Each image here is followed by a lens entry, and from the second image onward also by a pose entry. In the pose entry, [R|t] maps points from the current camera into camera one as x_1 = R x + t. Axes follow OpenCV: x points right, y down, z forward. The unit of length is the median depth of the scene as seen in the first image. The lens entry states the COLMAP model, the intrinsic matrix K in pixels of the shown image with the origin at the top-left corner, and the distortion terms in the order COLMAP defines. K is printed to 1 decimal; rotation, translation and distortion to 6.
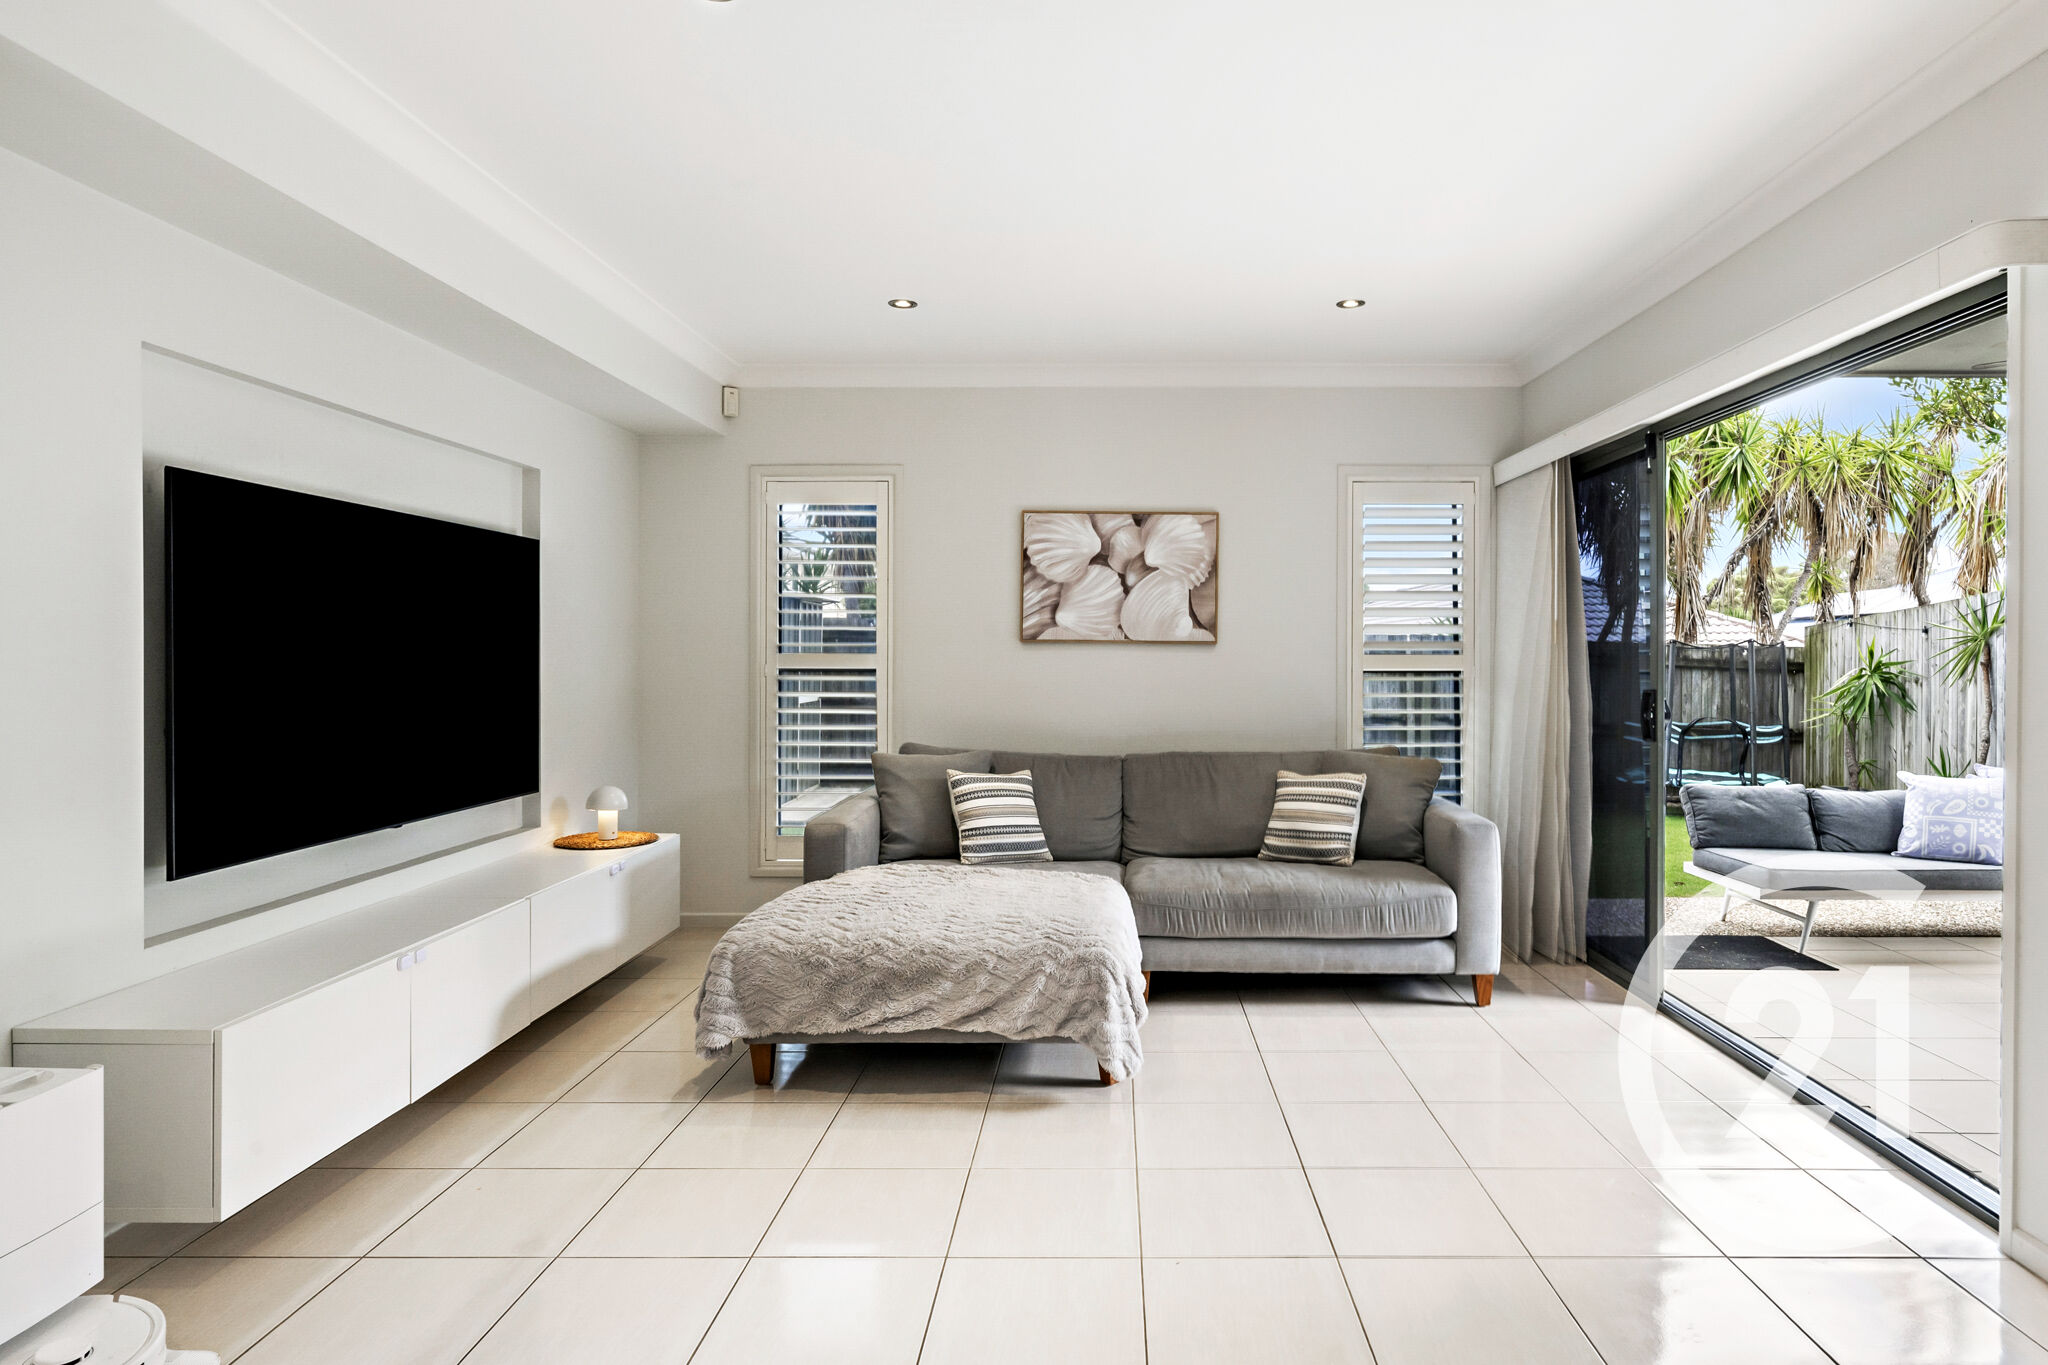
lens RADIAL K [[1064.4, 0, 1077.9], [0, 1064.4, 819.6], [0, 0, 1]] dist [0.008691, 0.000217]
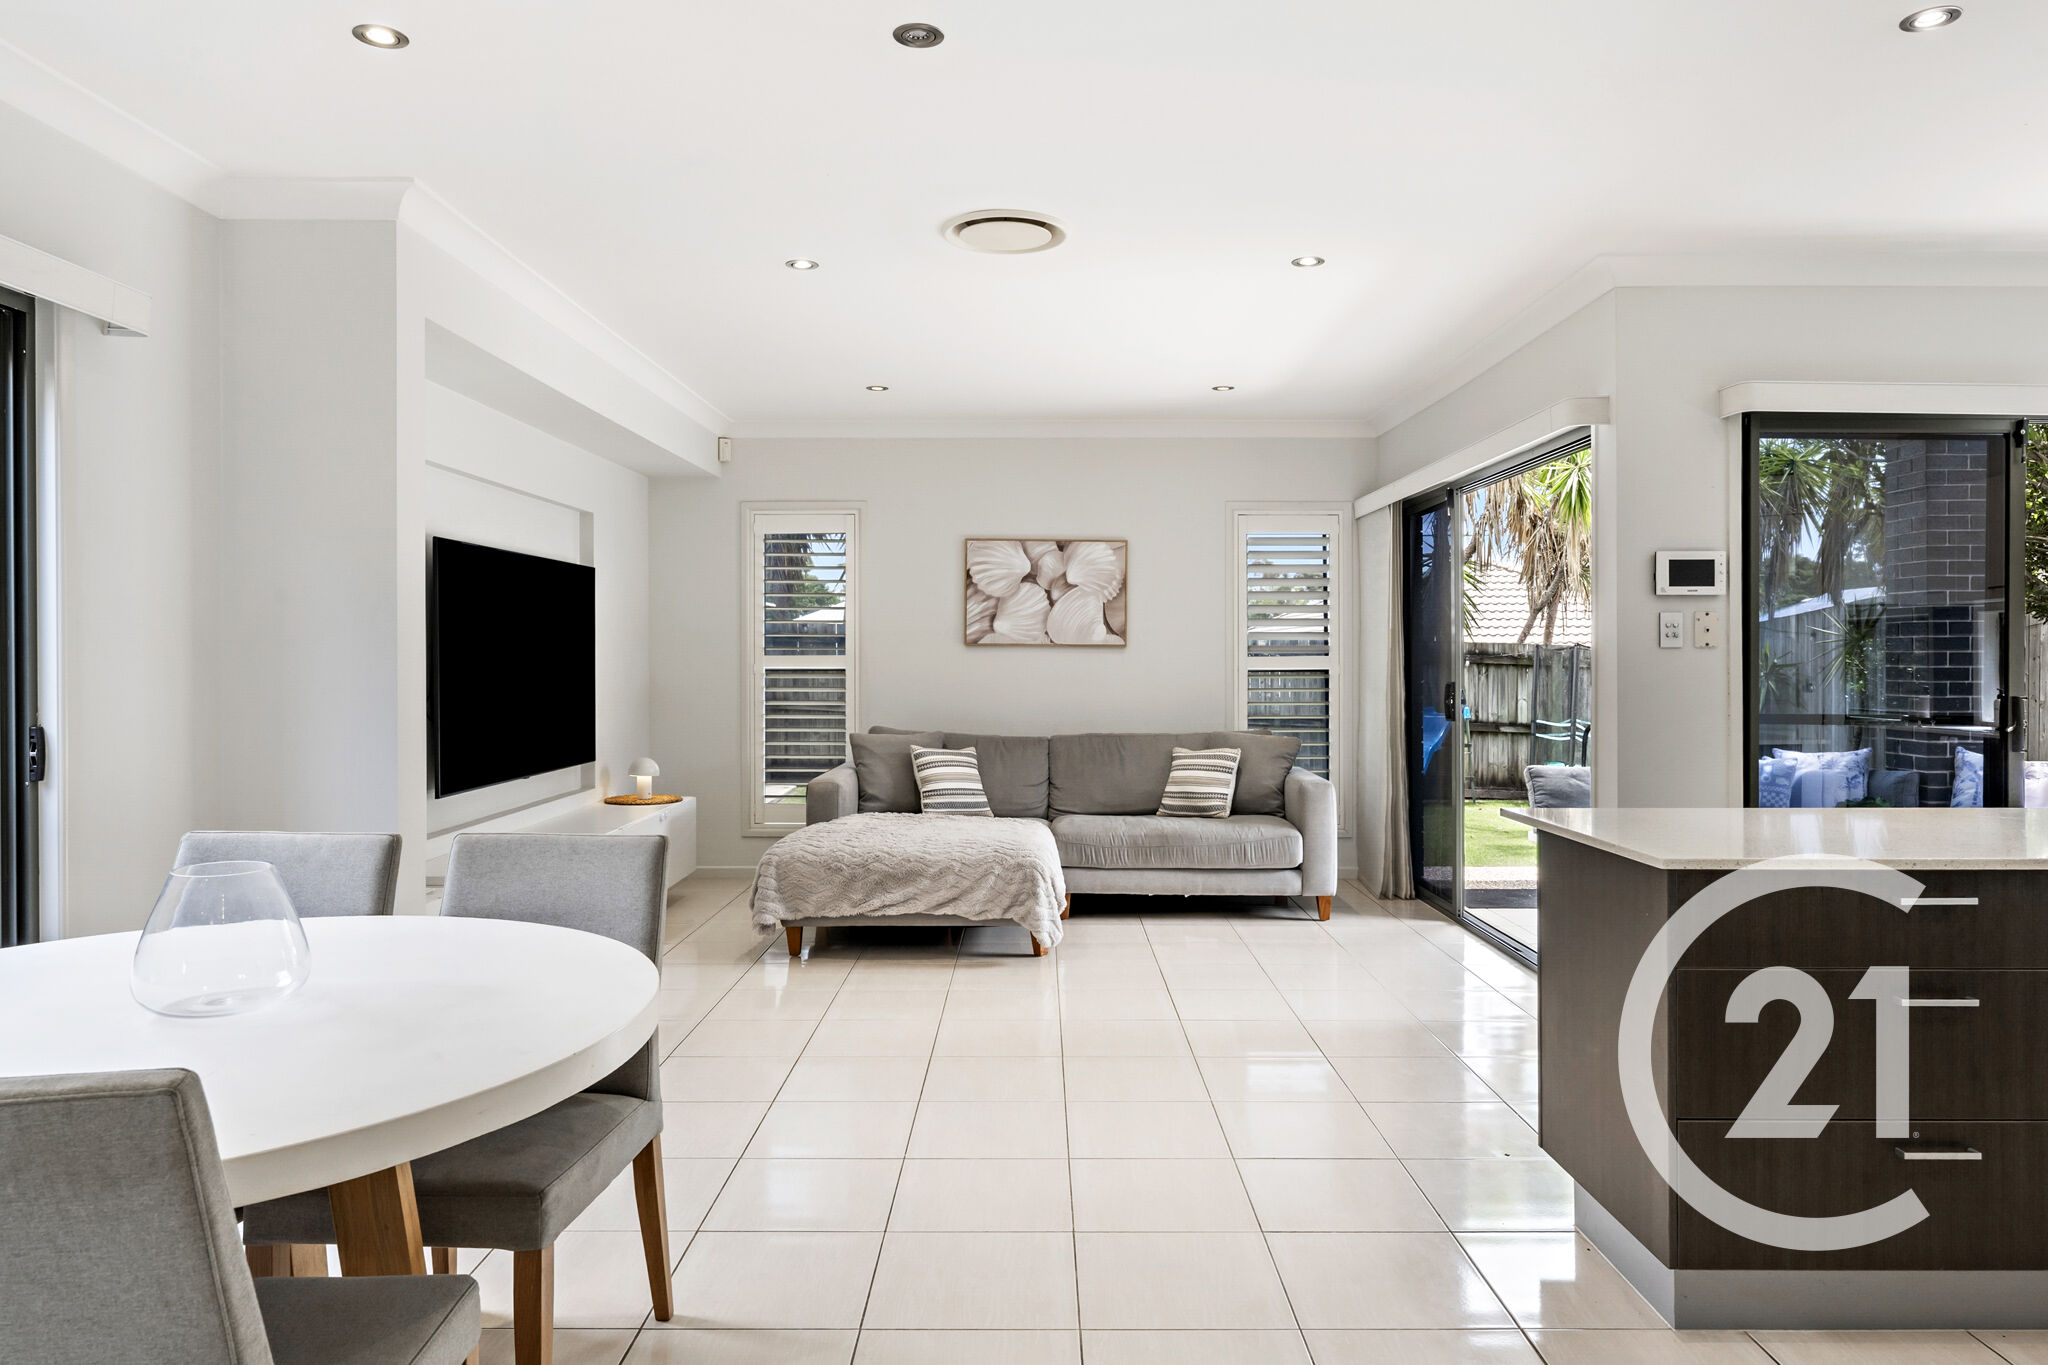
lens RADIAL K [[1189.8, 0, 1024.0], [0, 1189.8, 682.5], [0, 0, 1]] dist [-0.000046, -0.000037]
pose [[0.999829, -0.000135, 0.018499, -0.013952], [0.002574, 0.991262, -0.131884, 0.066228], [-0.018320, 0.131909, 0.991093, -0.415865]]
